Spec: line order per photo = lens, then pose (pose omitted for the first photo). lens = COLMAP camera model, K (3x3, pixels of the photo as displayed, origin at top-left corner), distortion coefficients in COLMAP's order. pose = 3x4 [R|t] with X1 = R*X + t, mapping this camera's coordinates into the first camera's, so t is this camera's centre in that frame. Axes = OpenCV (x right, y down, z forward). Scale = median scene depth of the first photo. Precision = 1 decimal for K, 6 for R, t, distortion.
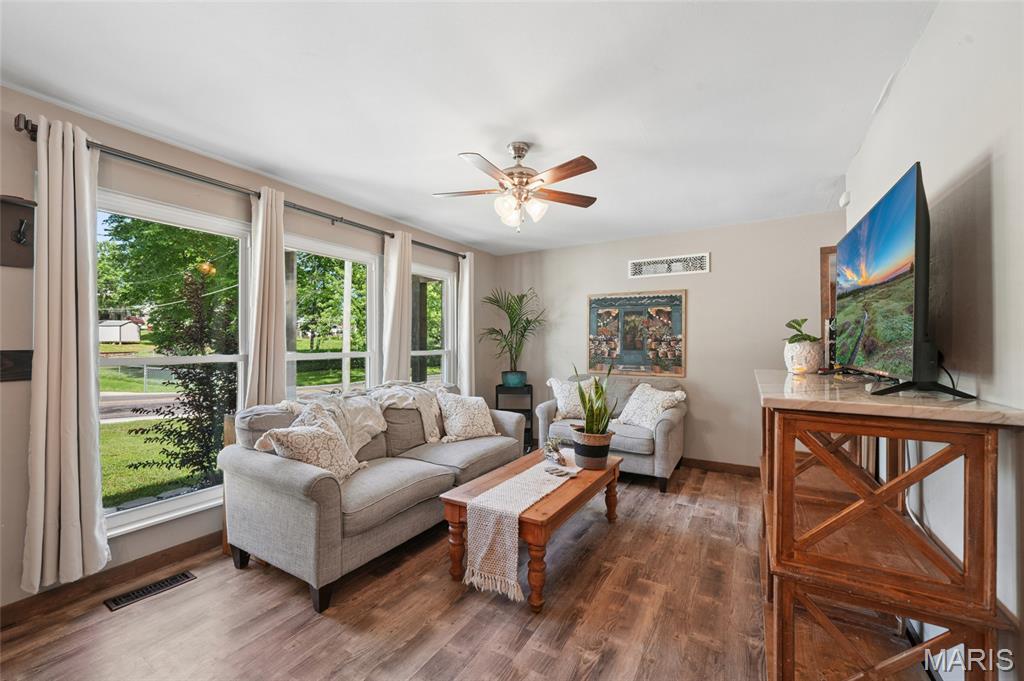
lens RADIAL K [[407.2, 0, 515.1], [0, 407.2, 338.8], [0, 0, 1]] dist [-0.003911, 0.000521]
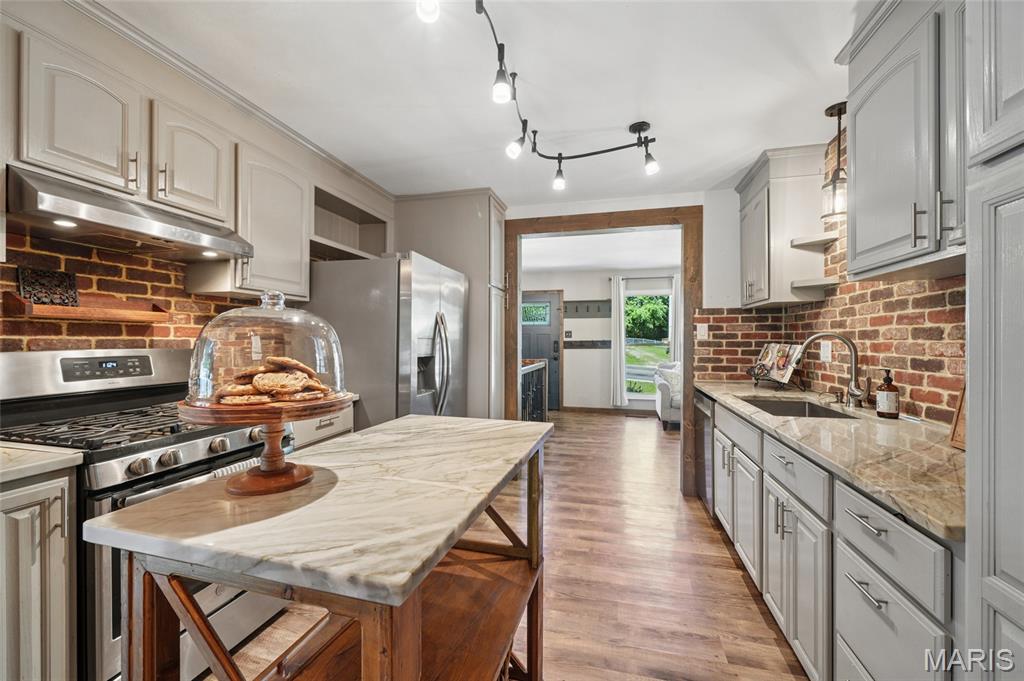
lens RADIAL K [[407.2, 0, 507.7], [0, 407.2, 340.0], [0, 0, 1]] dist [-0.003911, 0.000521]
pose [[0.267330, 0.004278, -0.963595, 1.419315], [0.009823, 0.999926, 0.007164, -0.007531], [0.963555, -0.011380, 0.267269, -0.598858]]
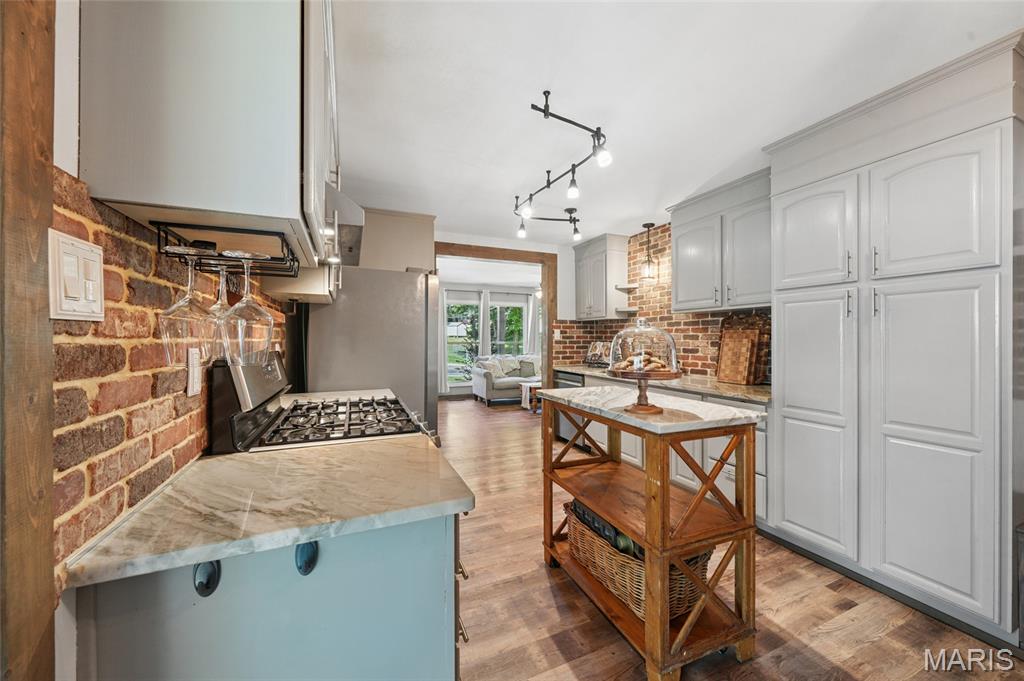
lens RADIAL K [[373.1, 0, 504.2], [0, 373.1, 336.0], [0, 0, 1]] dist [-0.001222, -0.000068]
pose [[0.797348, -0.000417, -0.603519, 1.267868], [0.004169, 0.999980, 0.004816, -0.019642], [0.603505, -0.006355, 0.797334, -1.233655]]
